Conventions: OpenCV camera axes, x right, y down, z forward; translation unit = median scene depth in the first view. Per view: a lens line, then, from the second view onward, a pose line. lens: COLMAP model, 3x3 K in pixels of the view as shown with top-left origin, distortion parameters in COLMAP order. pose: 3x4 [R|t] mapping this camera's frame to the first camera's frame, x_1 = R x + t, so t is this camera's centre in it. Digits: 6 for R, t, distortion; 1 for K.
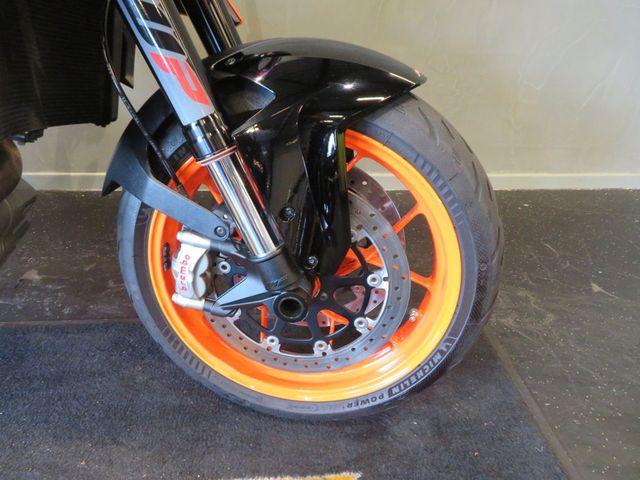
lens RADIAL K [[459.3, 0, 316.7], [0, 459.3, 238.3], [0, 0, 1]] dist [-0.004964, 0.002621]
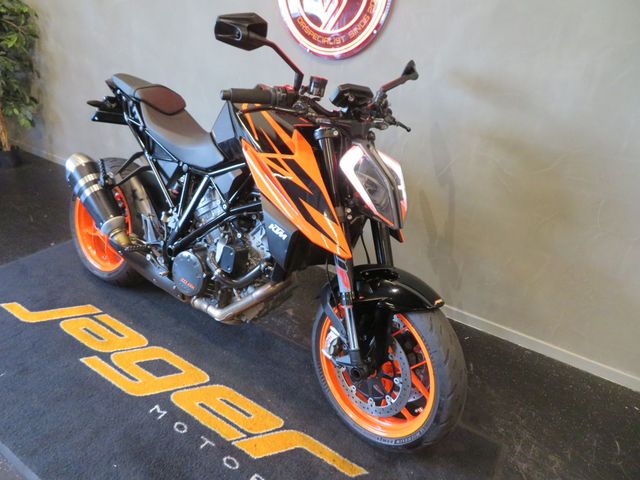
lens RADIAL K [[459.3, 0, 316.7], [0, 459.3, 238.3], [0, 0, 1]] dist [-0.004964, 0.002621]
pose [[0.780322, 0.286866, -0.555702, 0.781087], [-0.370403, 0.927962, -0.041087, -0.284240], [0.503884, 0.237895, 0.830366, -1.076789]]
